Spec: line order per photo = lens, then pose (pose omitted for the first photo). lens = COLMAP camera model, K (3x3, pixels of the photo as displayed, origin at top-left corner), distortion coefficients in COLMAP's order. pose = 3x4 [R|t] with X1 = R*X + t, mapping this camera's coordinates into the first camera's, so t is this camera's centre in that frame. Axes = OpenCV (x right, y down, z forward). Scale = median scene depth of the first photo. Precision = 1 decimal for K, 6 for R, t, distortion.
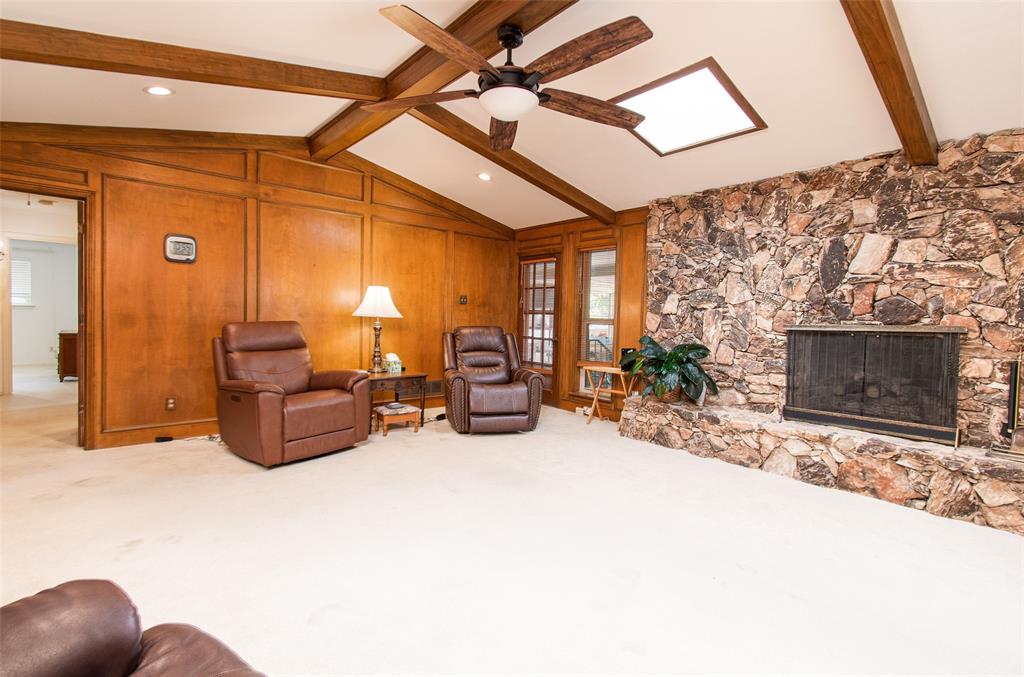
lens RADIAL K [[474.4, 0, 512.0], [0, 474.4, 338.5], [0, 0, 1]] dist [-0.000950, -0.000122]
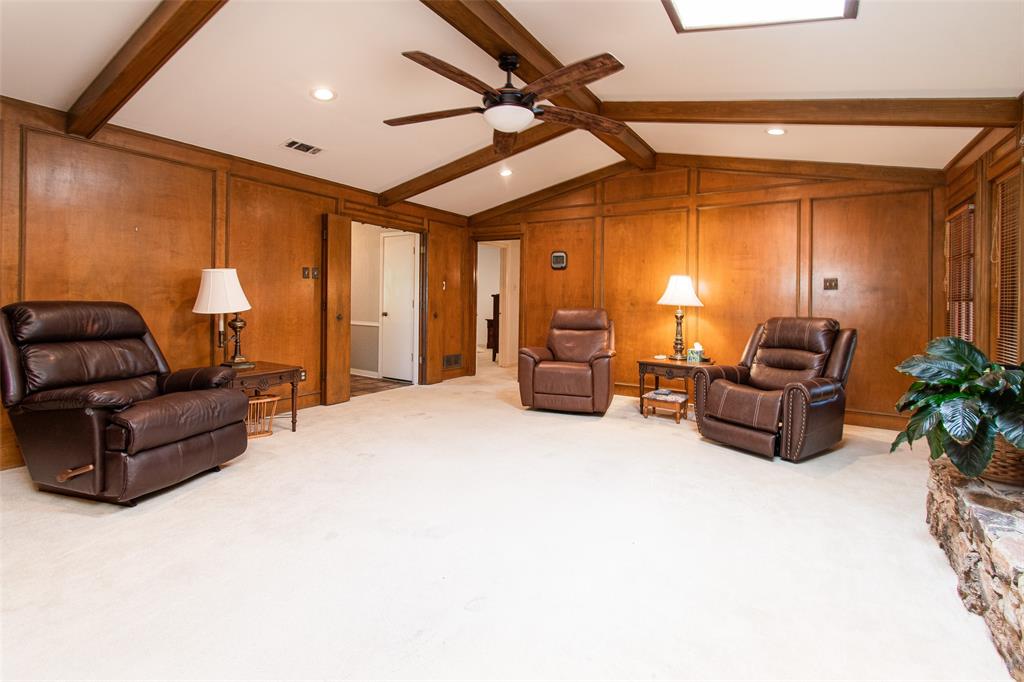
lens RADIAL K [[463.2, 0, 512.3], [0, 463.2, 300.1], [0, 0, 1]] dist [0.000618, -0.000041]
pose [[0.292011, -0.018518, -0.956236, 0.595131], [-0.053954, 0.997901, -0.035802, -0.001462], [0.954892, 0.062048, 0.290399, 0.386199]]
